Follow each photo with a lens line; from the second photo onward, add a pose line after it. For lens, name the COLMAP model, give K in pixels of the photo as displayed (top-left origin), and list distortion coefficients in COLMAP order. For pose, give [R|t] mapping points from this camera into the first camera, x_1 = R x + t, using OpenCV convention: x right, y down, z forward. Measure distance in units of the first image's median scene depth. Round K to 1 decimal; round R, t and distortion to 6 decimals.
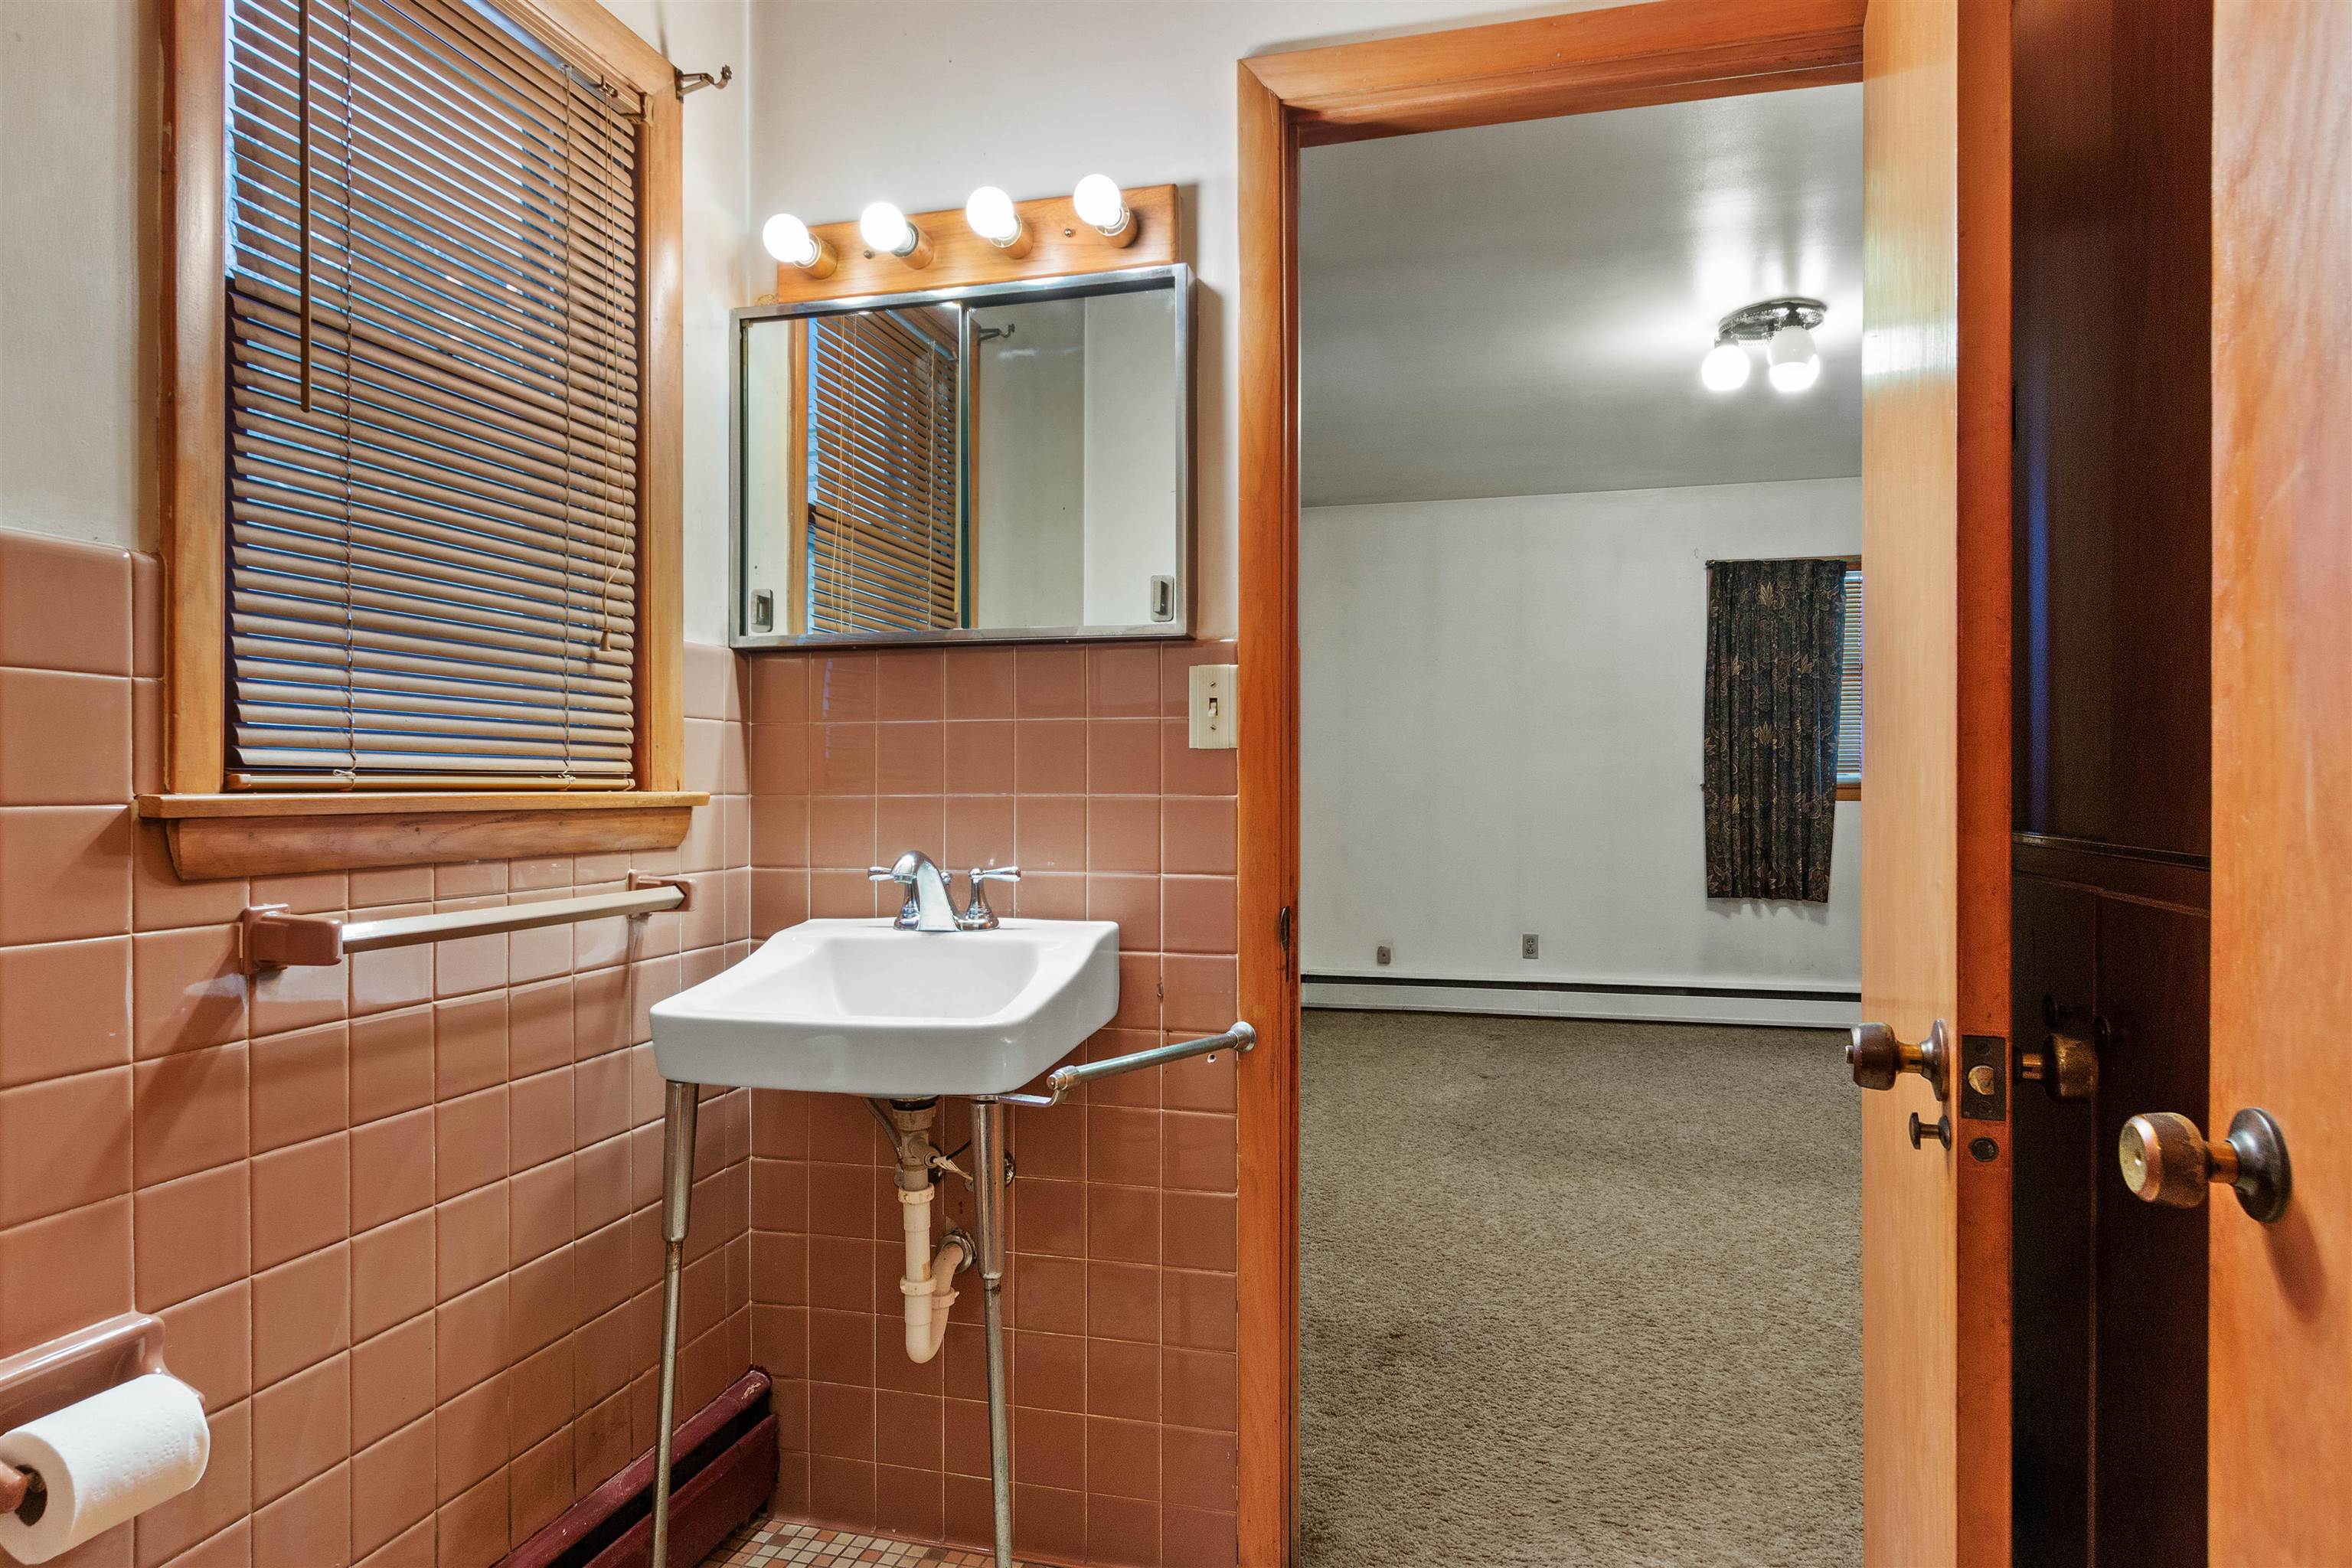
lens RADIAL K [[1399.6, 0, 1176.0], [0, 1399.6, 784.0], [0, 0, 1]] dist [0.040819, 0.000403]
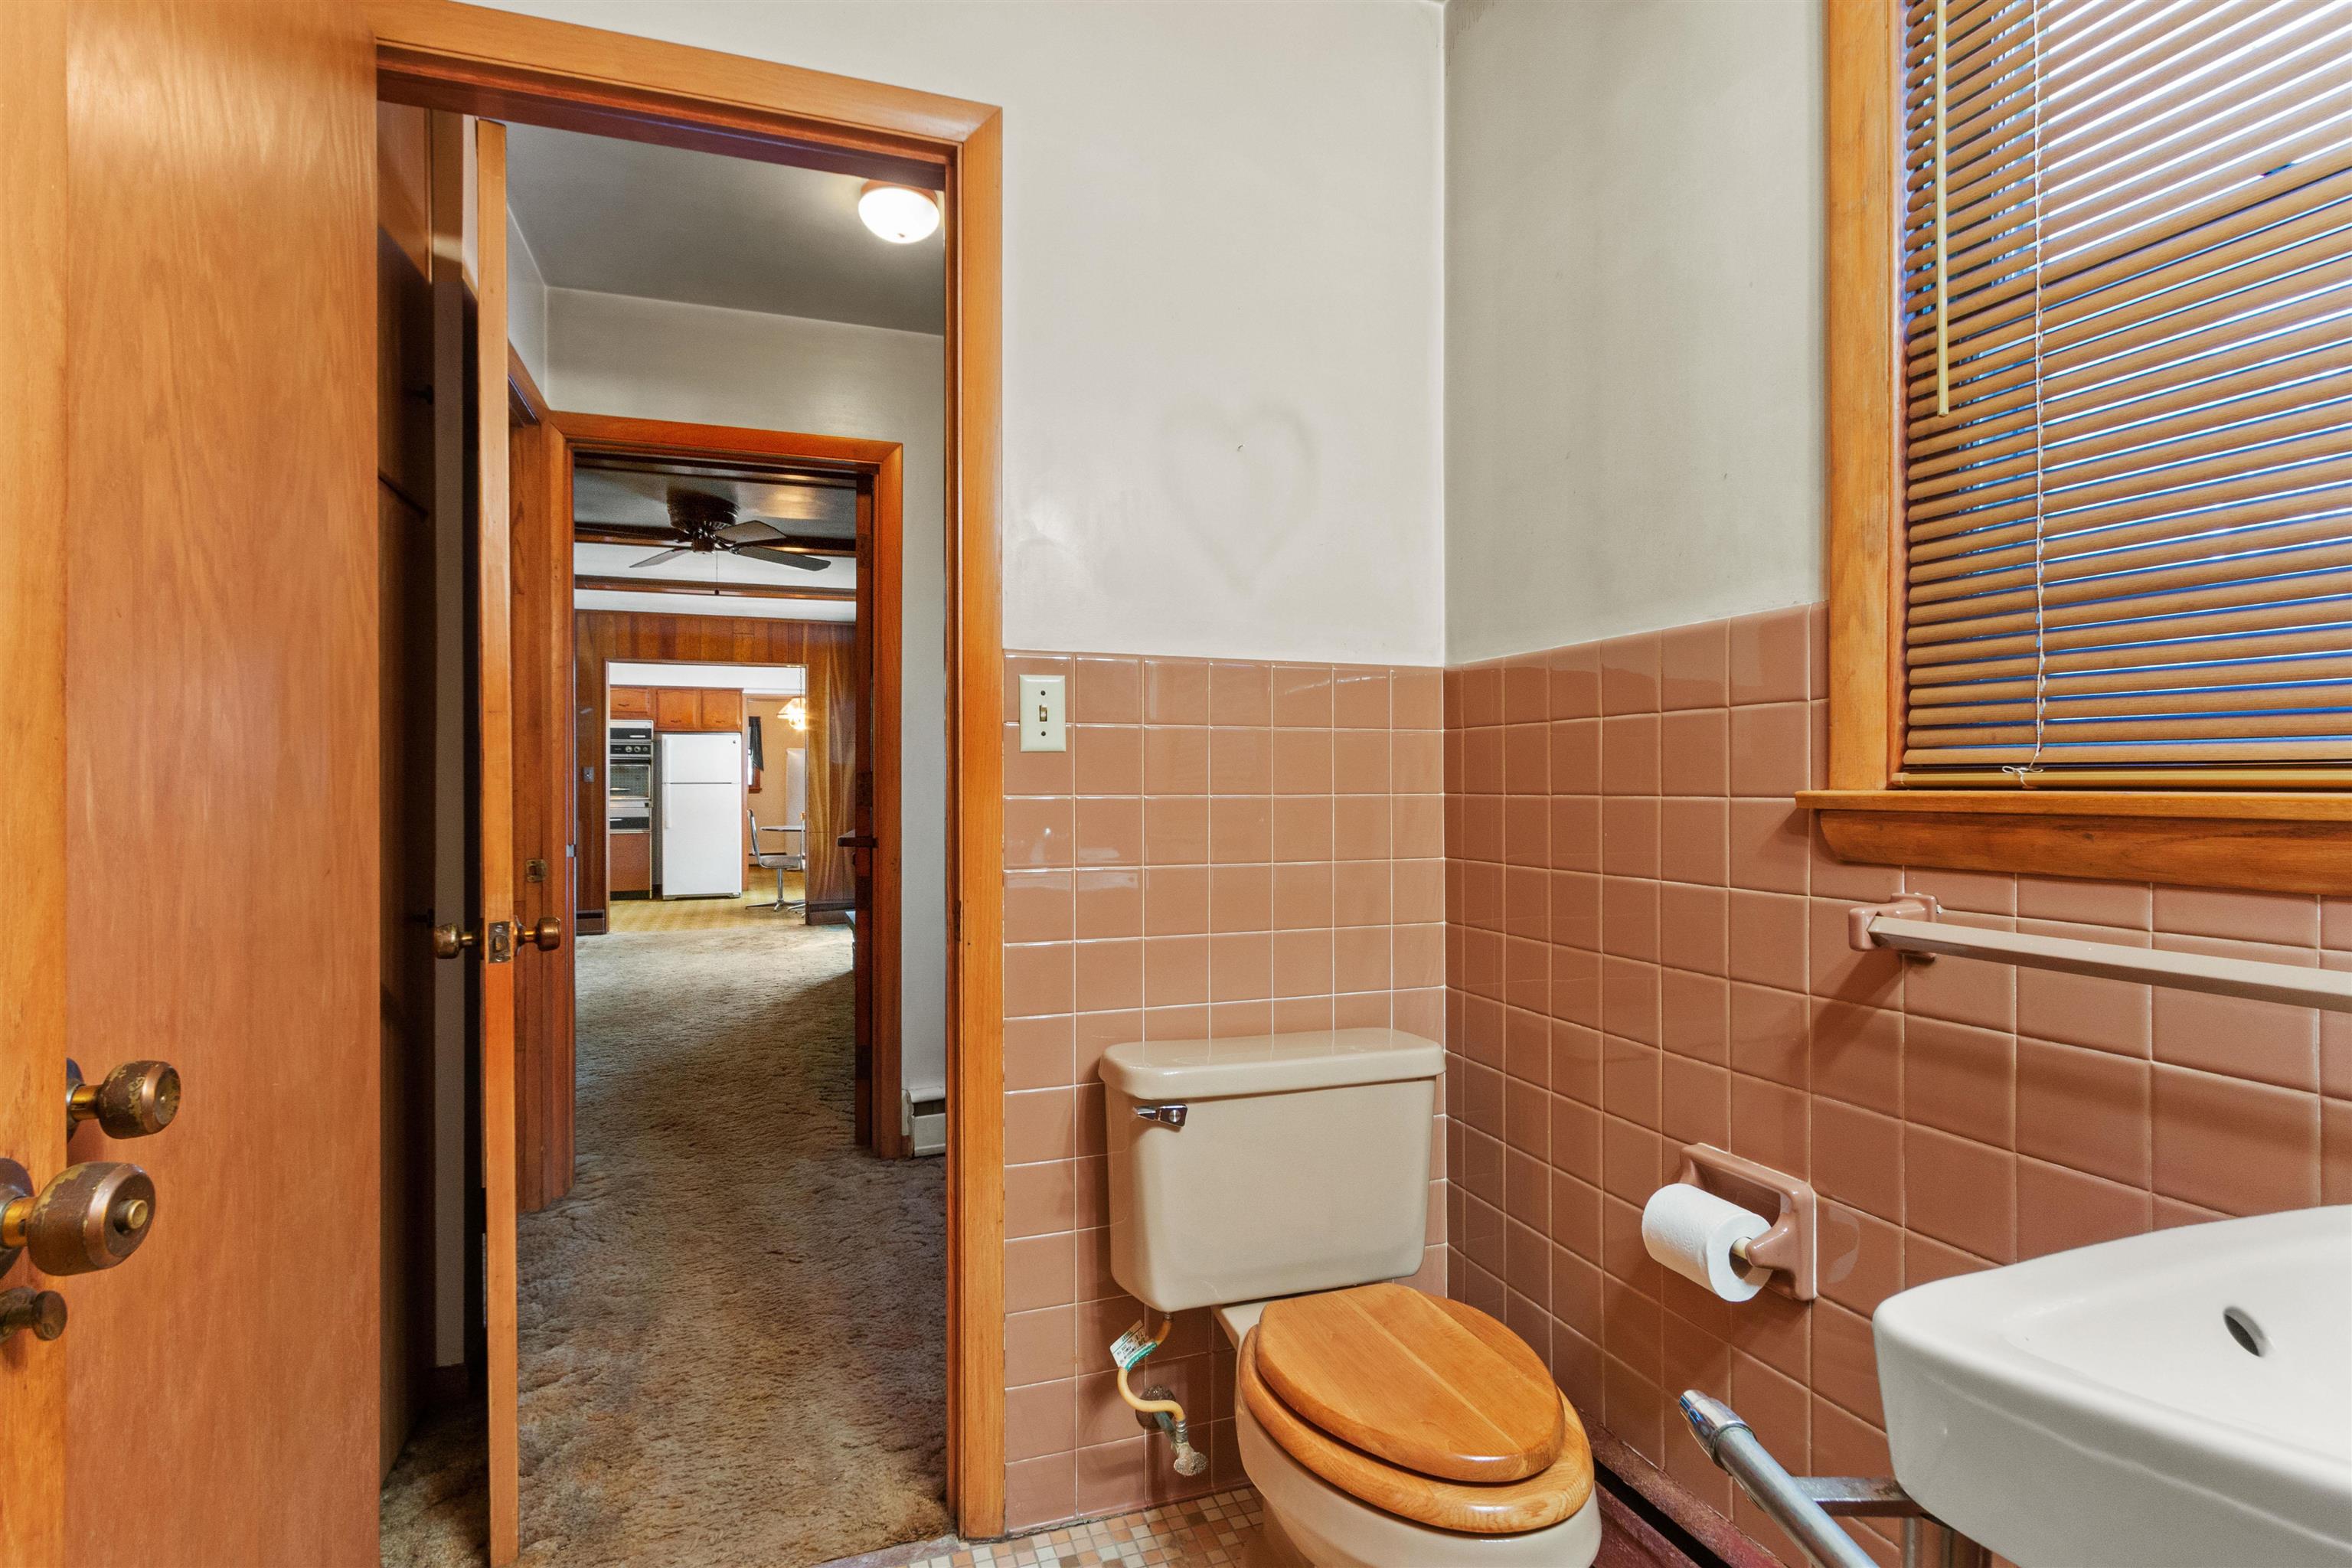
lens RADIAL K [[1111.7, 0, 1176.0], [0, 1111.7, 784.0], [0, 0, 1]] dist [0.001870, 0.000258]
pose [[-0.827440, 0.002089, -0.561550, 0.445769], [0.003546, 0.999993, -0.001504, 0.001417], [0.561543, -0.003236, -0.827441, 2.062950]]
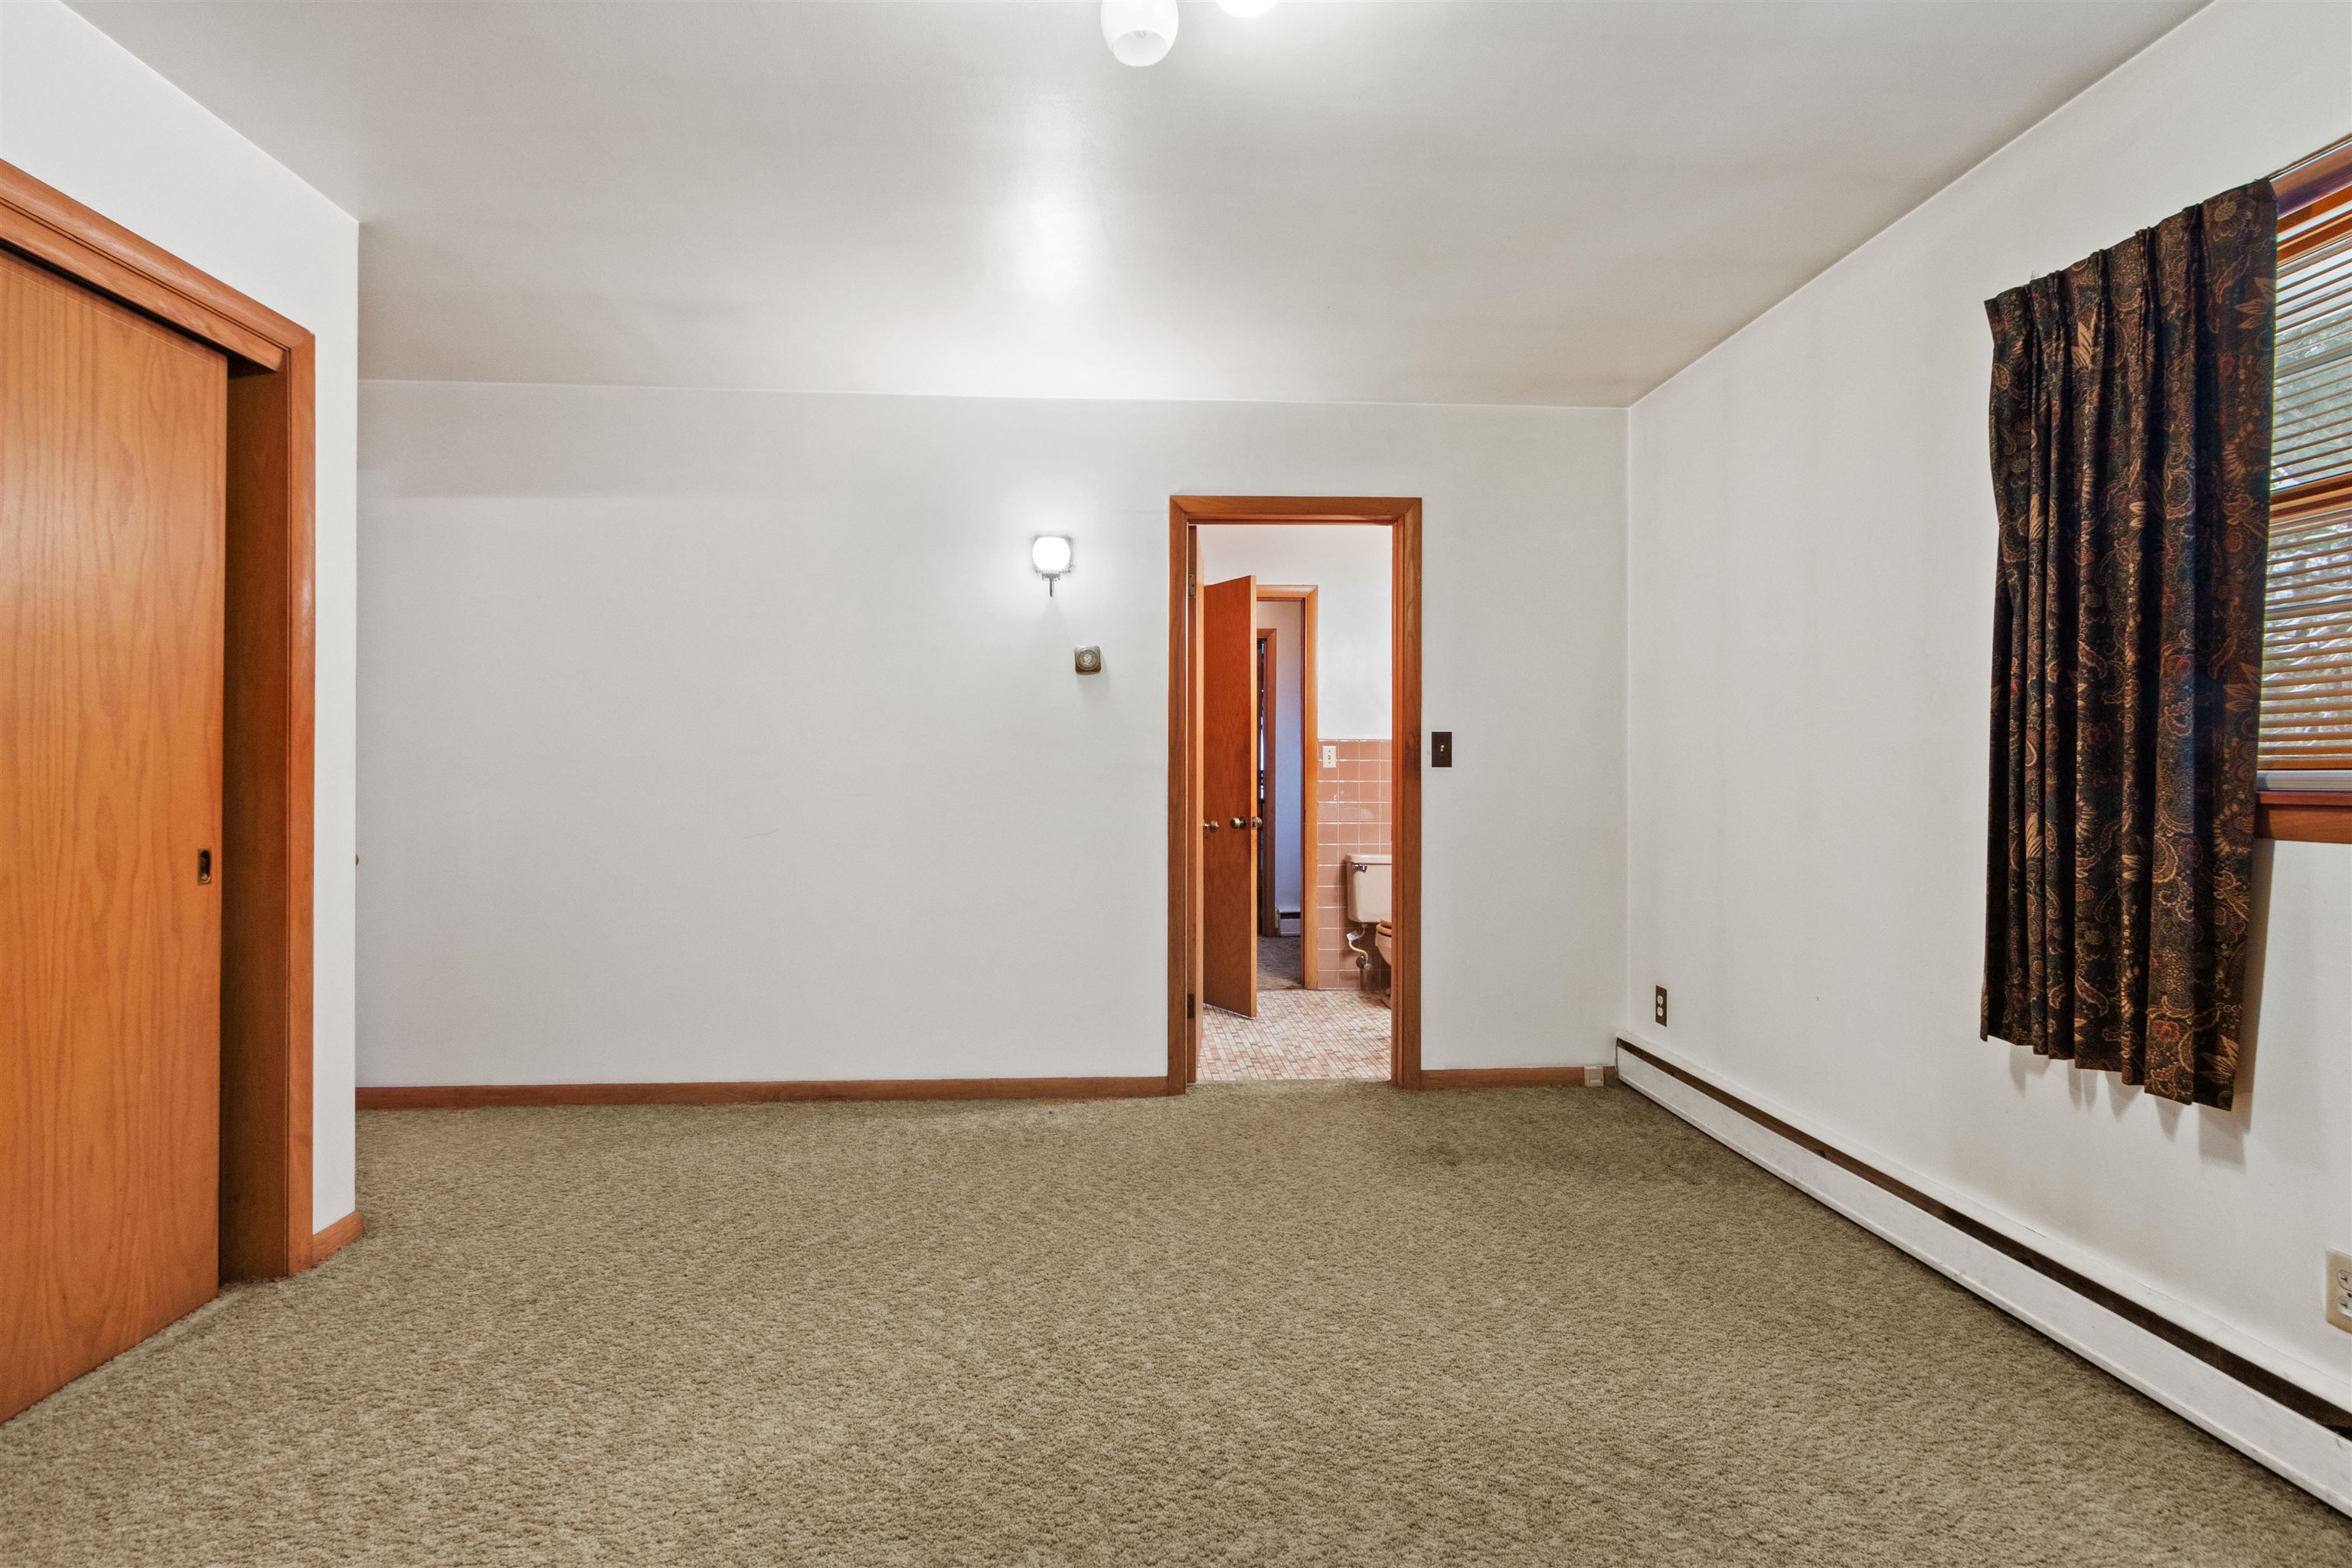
lens RADIAL K [[1111.7, 0, 1176.0], [0, 1111.7, 784.0], [0, 0, 1]] dist [0.001870, 0.000258]
pose [[-0.953179, -0.001194, -0.302405, 1.516099], [-0.002478, 0.999989, 0.003864, 0.008960], [0.302397, 0.004432, -0.953172, 4.389499]]
